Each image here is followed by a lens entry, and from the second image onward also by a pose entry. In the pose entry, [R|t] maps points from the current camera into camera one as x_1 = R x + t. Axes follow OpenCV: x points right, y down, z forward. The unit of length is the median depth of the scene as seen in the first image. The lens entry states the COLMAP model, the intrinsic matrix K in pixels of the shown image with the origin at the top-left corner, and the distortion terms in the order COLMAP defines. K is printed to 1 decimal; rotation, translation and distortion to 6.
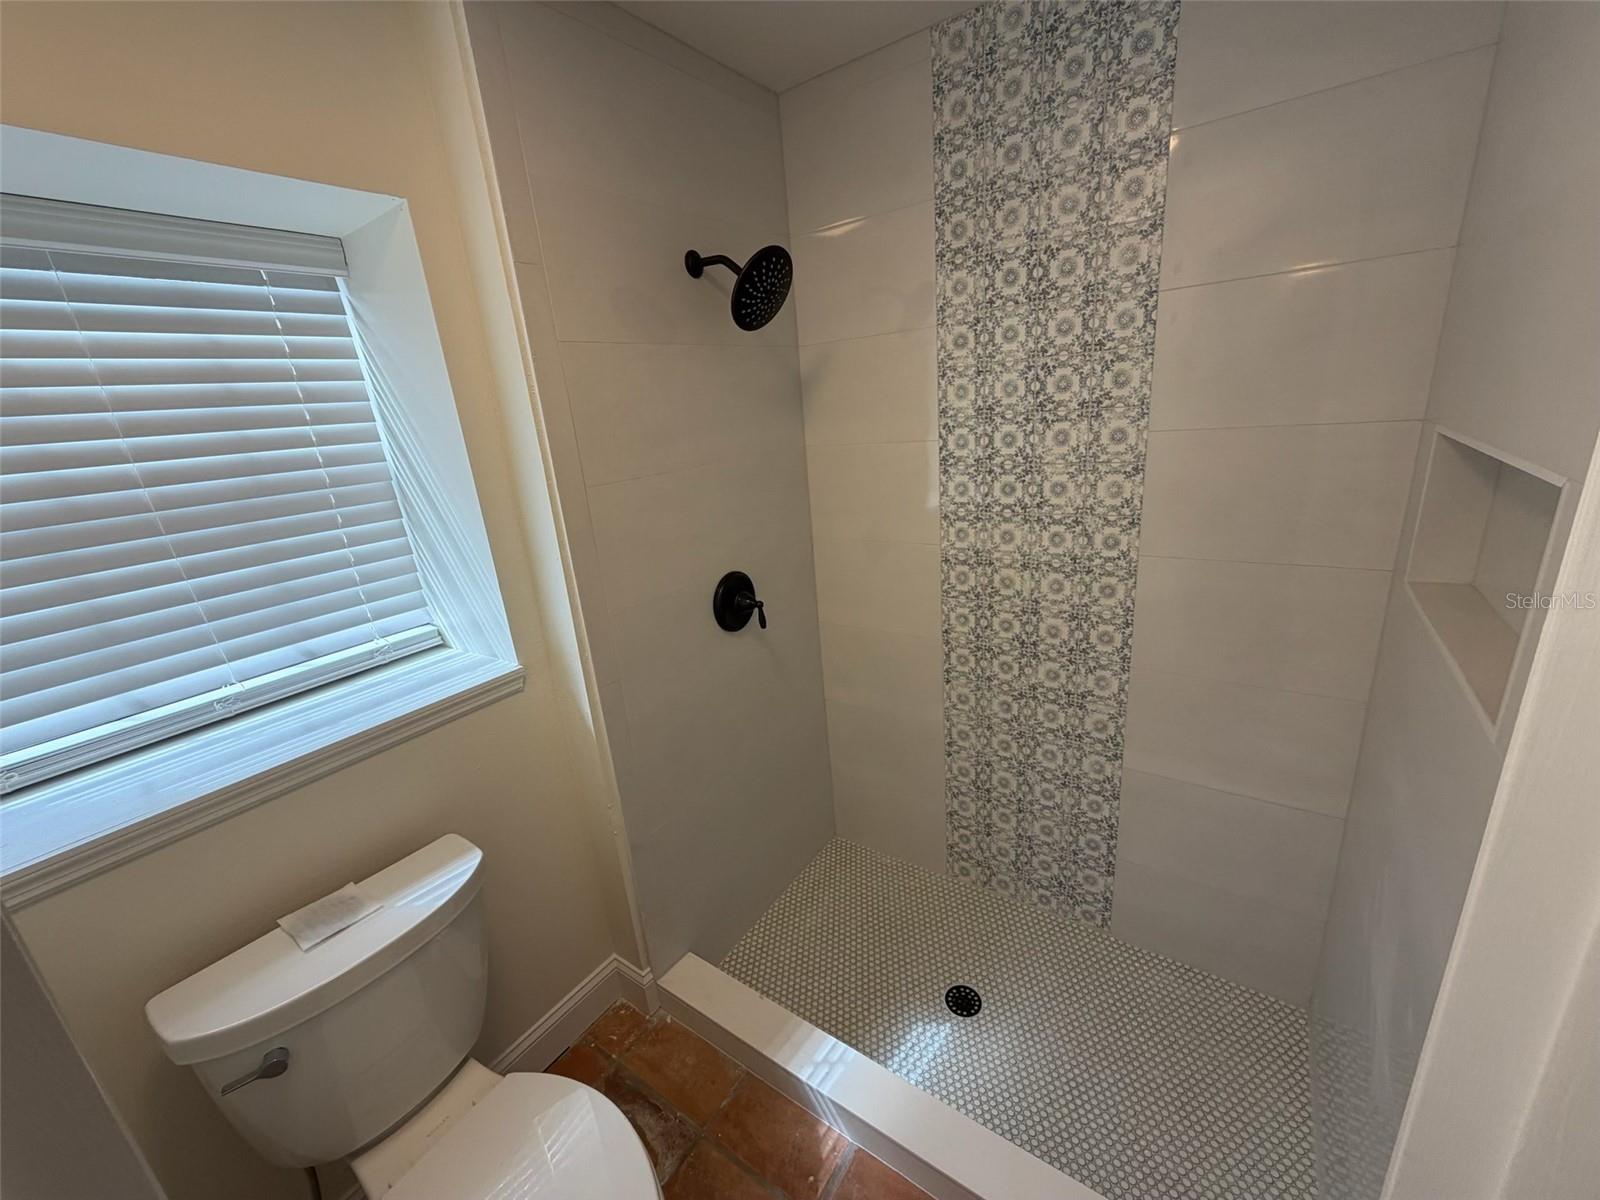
lens RADIAL K [[636.8, 0, 802.2], [0, 636.8, 598.8], [0, 0, 1]] dist [0.002440, -0.000011]
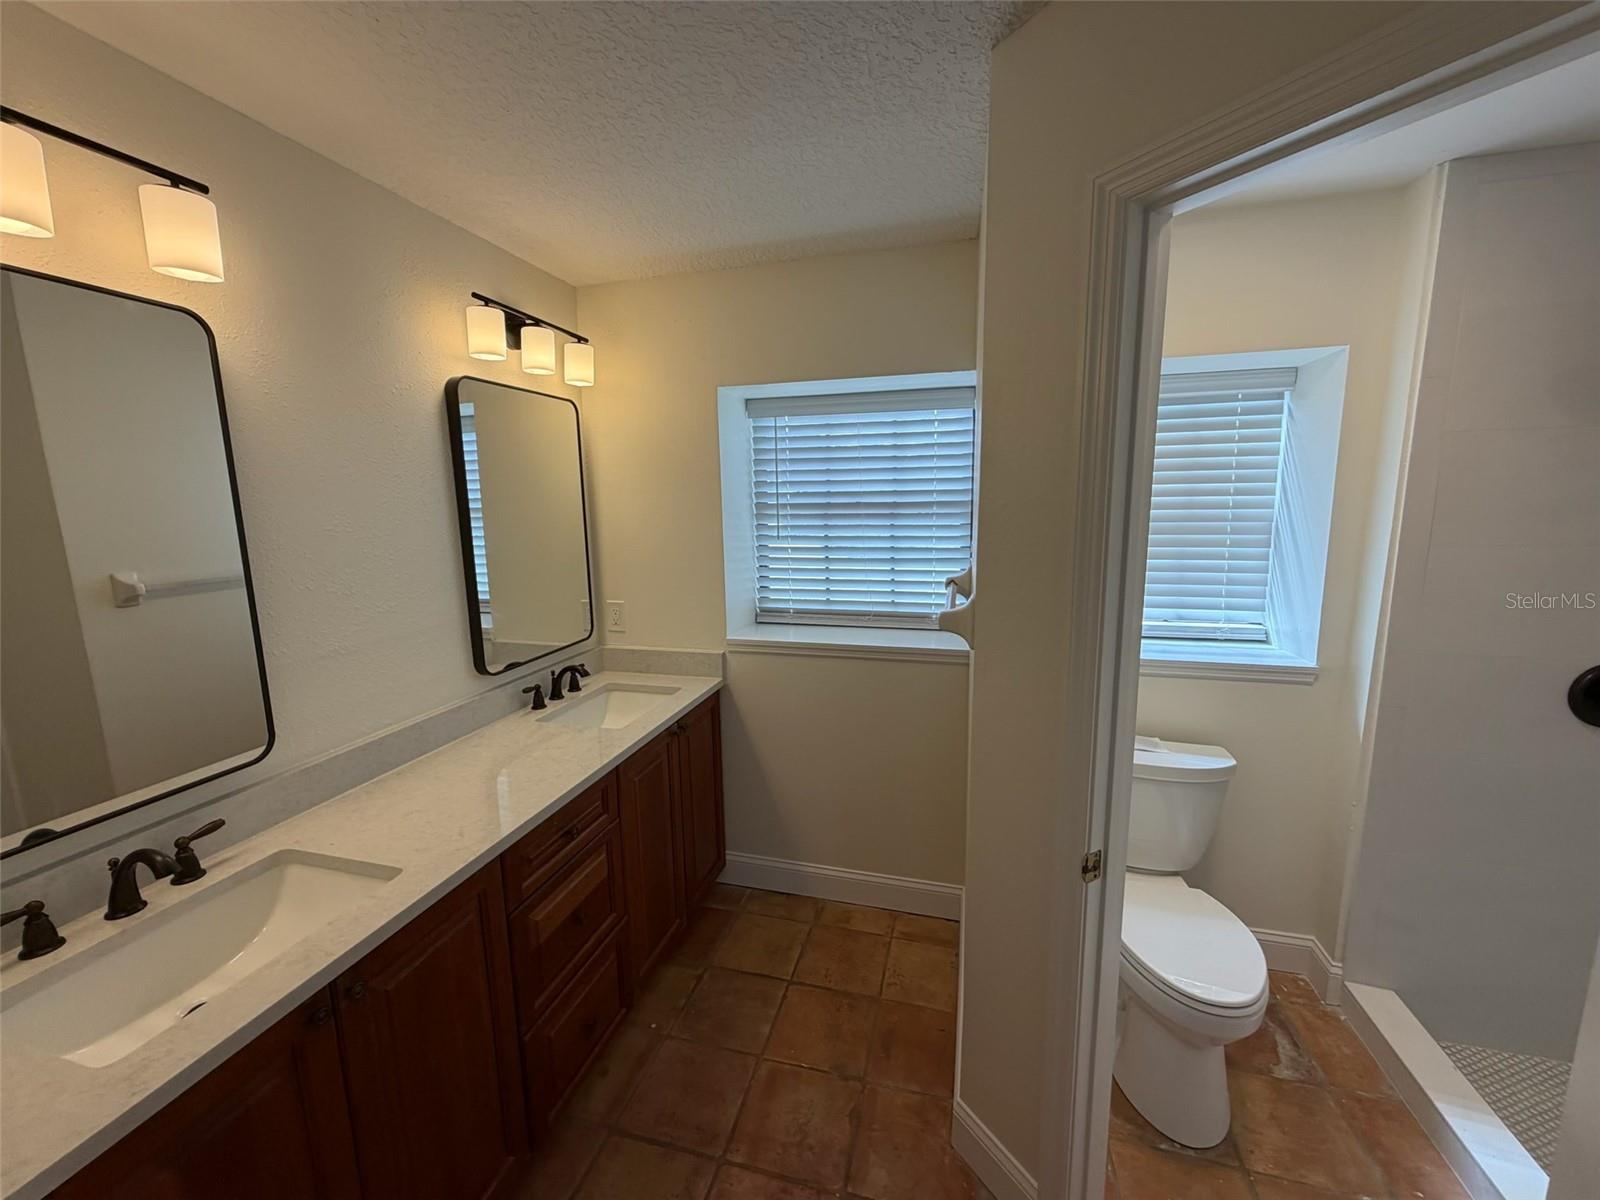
lens RADIAL K [[636.8, 0, 802.1], [0, 636.8, 598.1], [0, 0, 1]] dist [0.002440, -0.000011]
pose [[0.344681, 0.223227, -0.911792, 0.357738], [-0.293265, 0.948304, 0.121305, 0.121231], [0.891735, 0.225585, 0.392327, -0.497296]]
